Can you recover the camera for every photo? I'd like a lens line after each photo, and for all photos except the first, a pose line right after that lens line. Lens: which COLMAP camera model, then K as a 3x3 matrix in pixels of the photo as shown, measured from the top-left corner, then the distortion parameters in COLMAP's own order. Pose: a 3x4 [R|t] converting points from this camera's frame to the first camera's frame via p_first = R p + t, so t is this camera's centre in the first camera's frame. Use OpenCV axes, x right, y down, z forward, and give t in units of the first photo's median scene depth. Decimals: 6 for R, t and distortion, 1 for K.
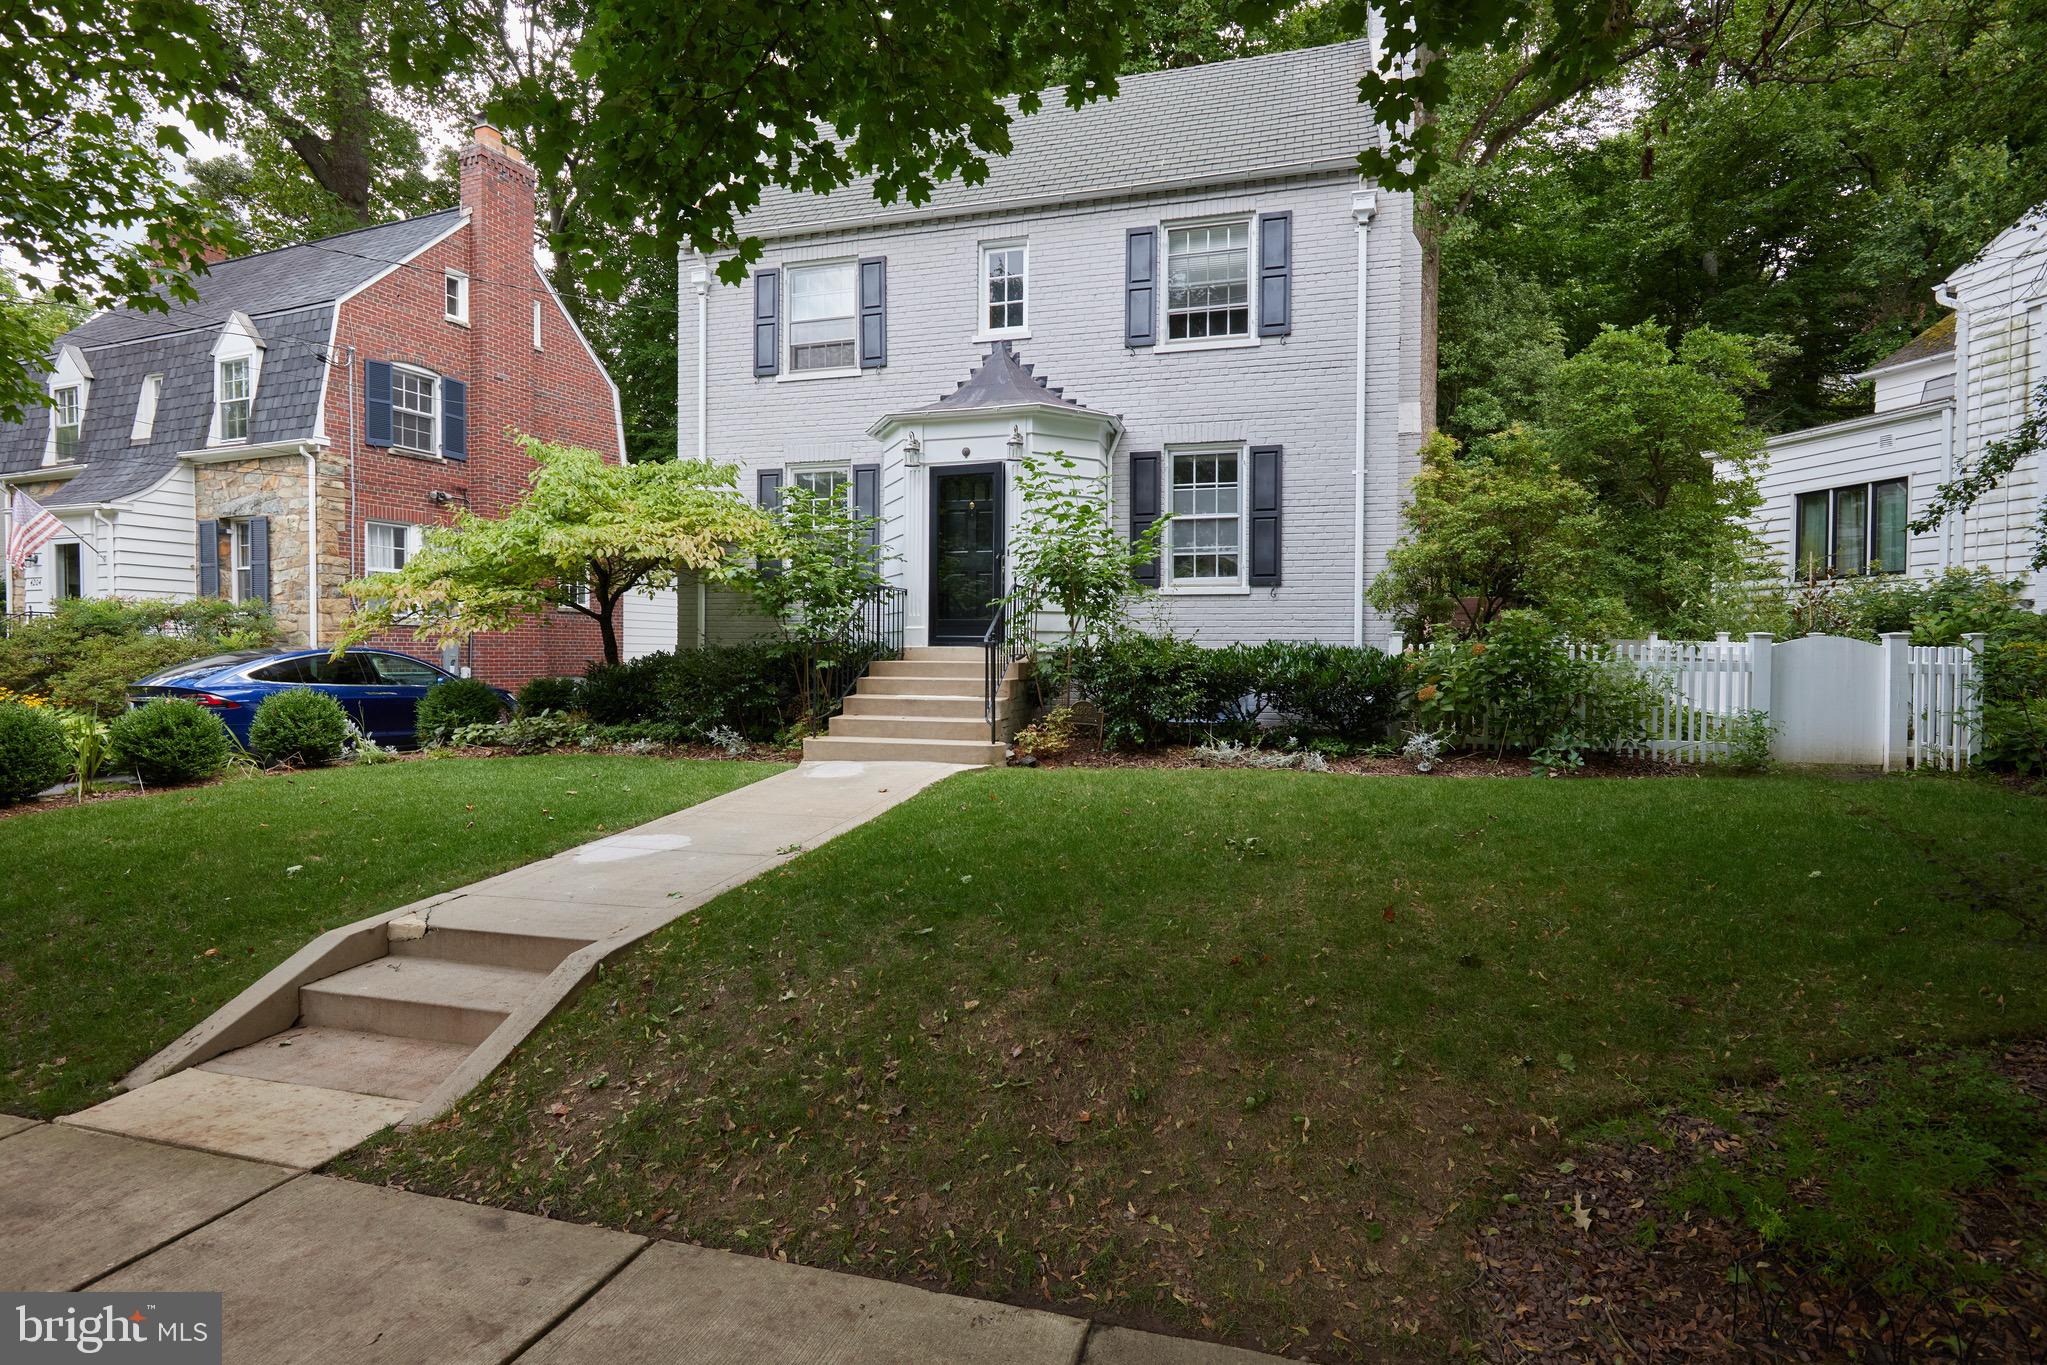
lens RADIAL K [[1027.1, 0, 1029.2], [0, 1027.1, 659.4], [0, 0, 1]] dist [0.004170, 0.000775]
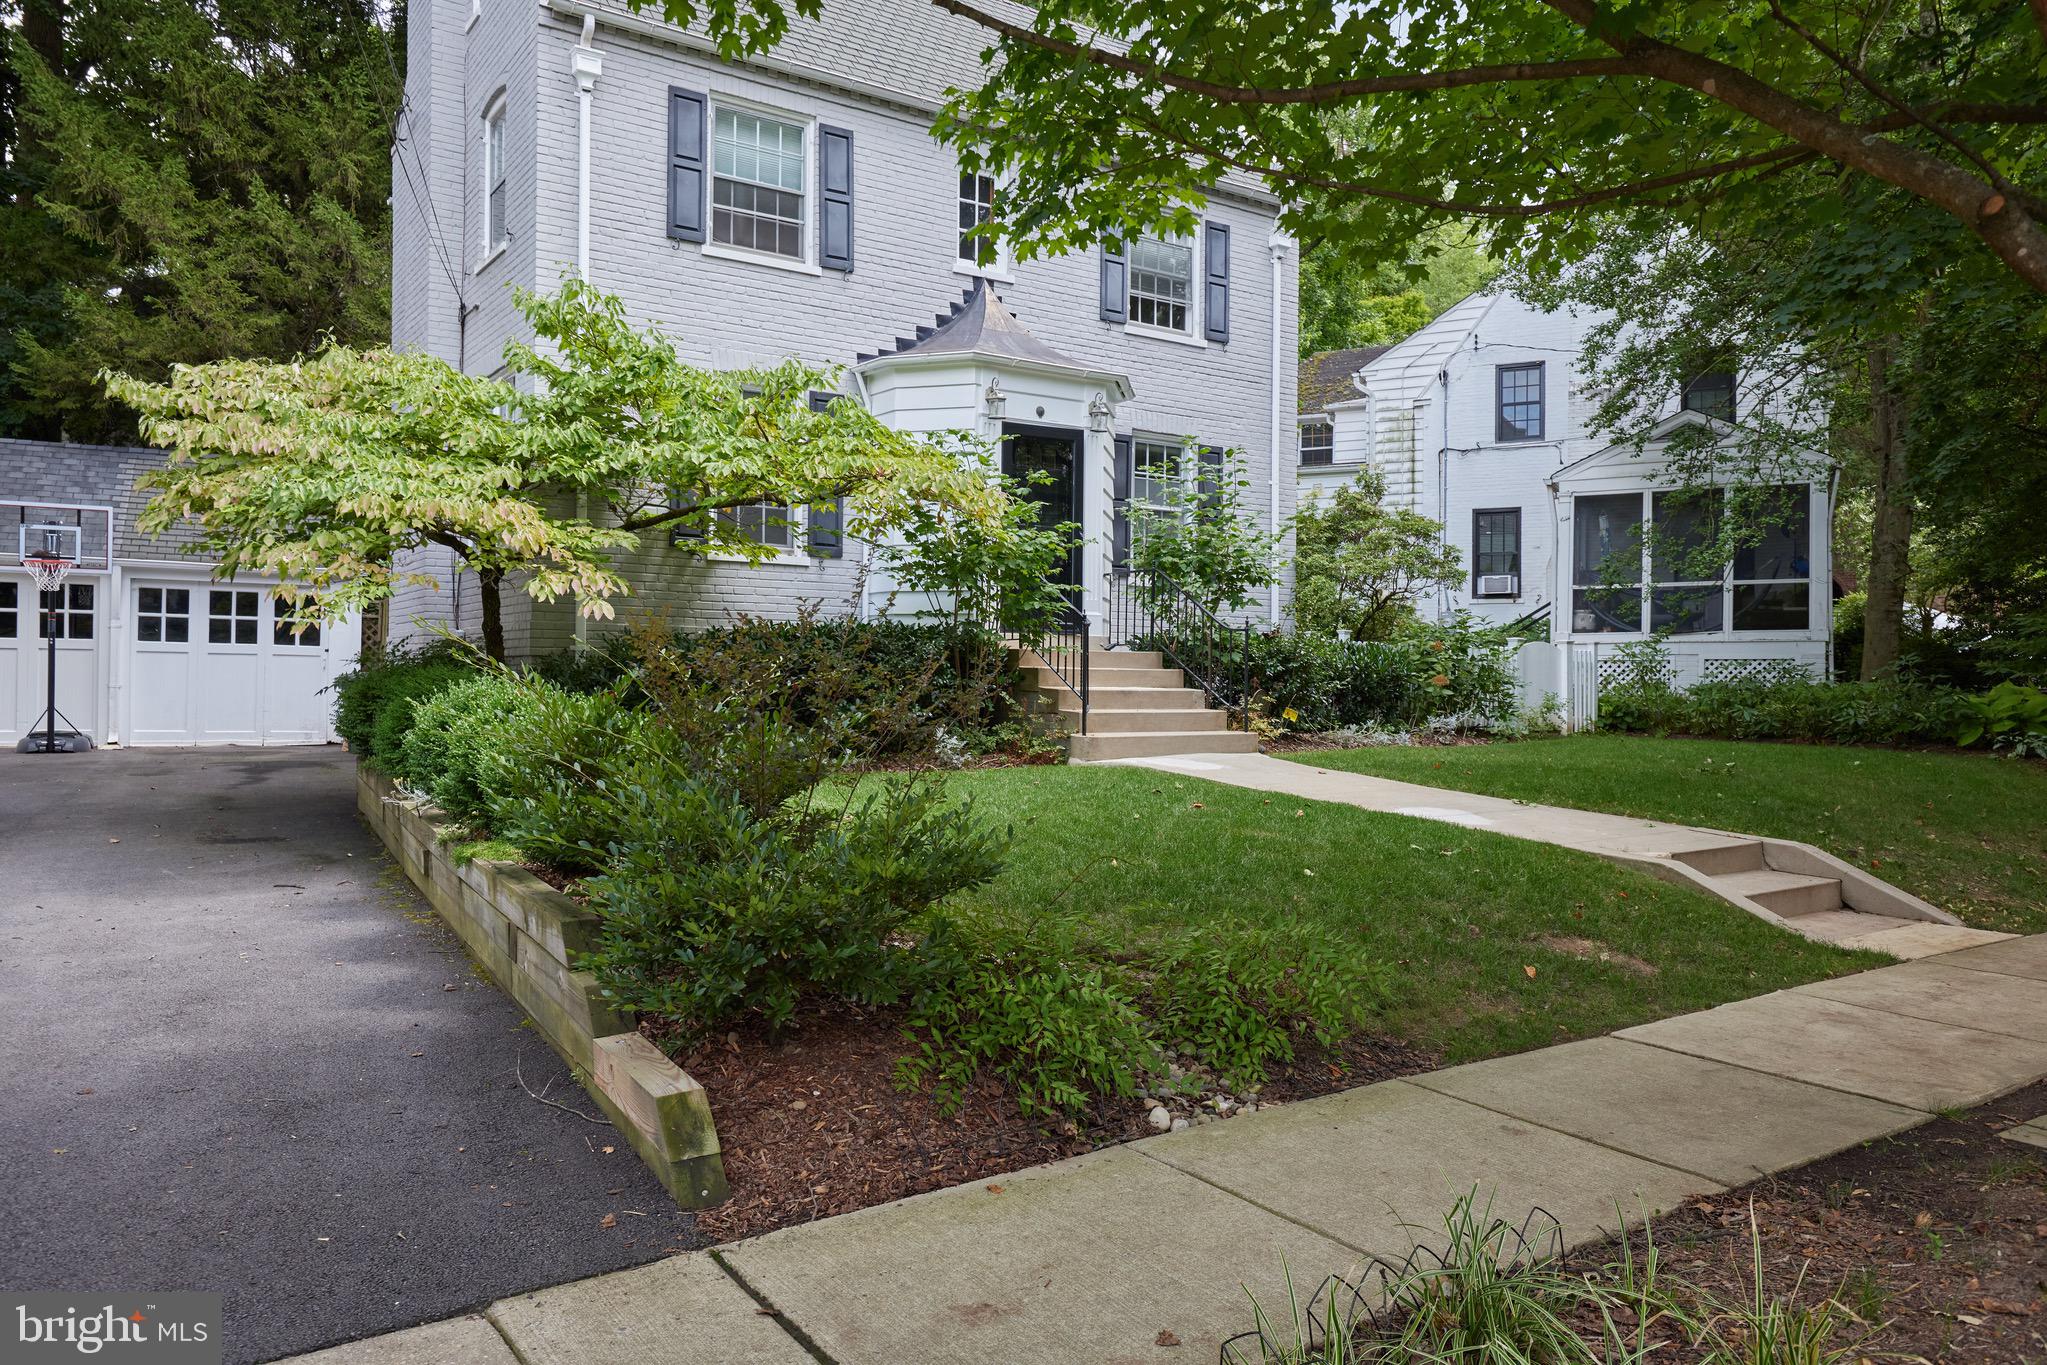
lens RADIAL K [[1461.1, 0, 1023.5], [0, 1461.1, 682.5], [0, 0, 1]] dist [0.013051, -0.000430]
pose [[0.634073, 0.001753, 0.773271, -0.989429], [-0.005128, 0.999985, 0.001938, 0.027219], [-0.773256, -0.005194, 0.634073, 0.202695]]
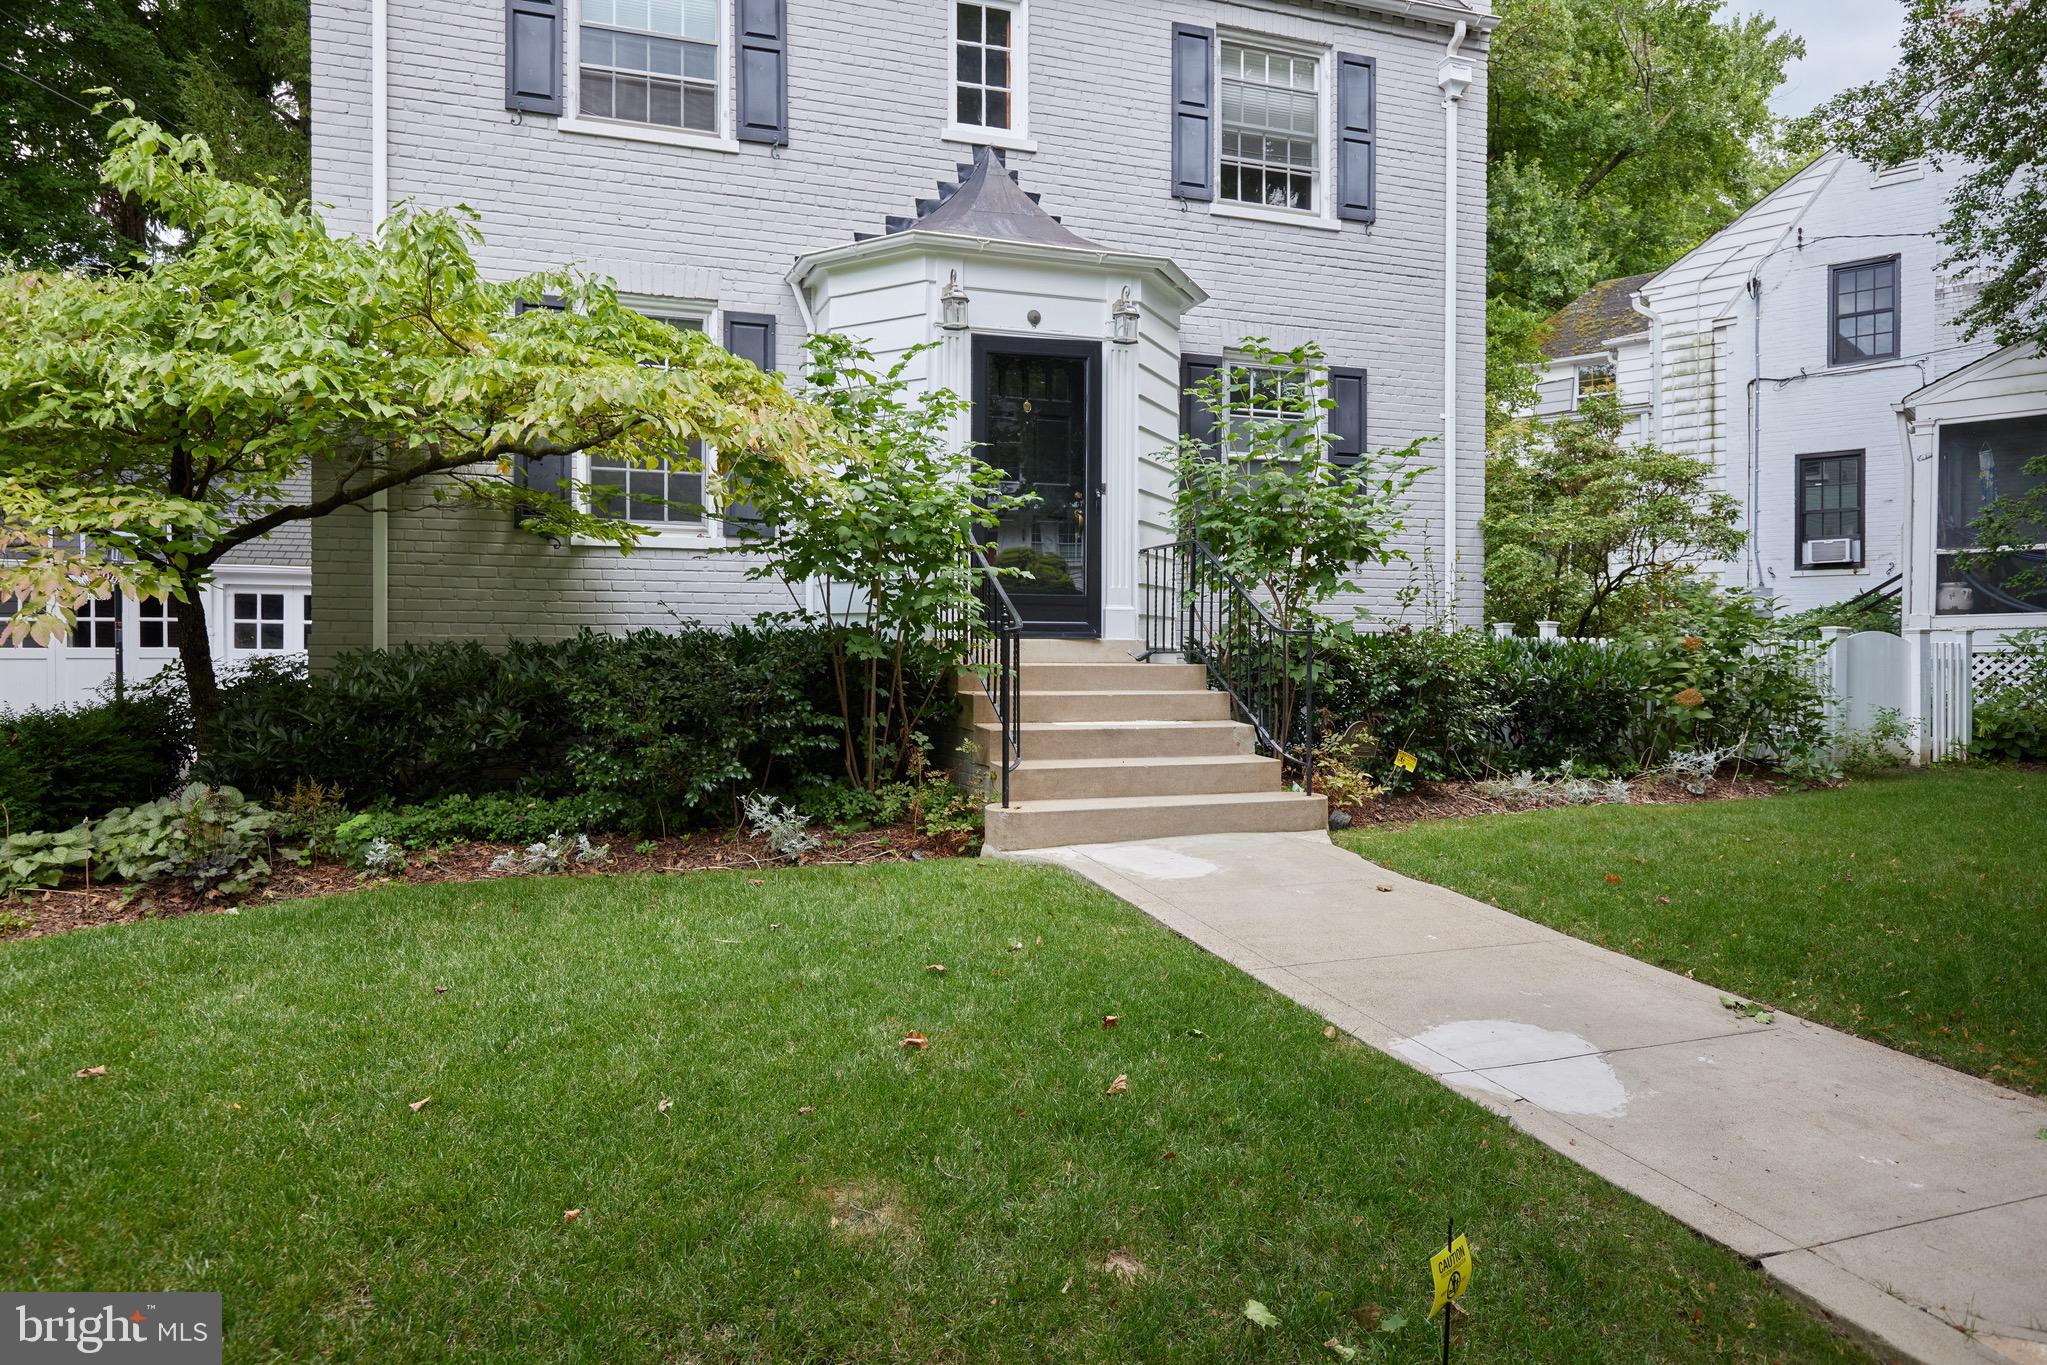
lens RADIAL K [[1333.9, 0, 1016.8], [0, 1333.9, 677.7], [0, 0, 1]] dist [-0.000297, 0.004100]
pose [[0.811526, -0.011836, 0.584196, -0.509196], [0.002683, 0.999860, 0.016530, -0.000699], [-0.584310, -0.011847, 0.811444, 0.341337]]
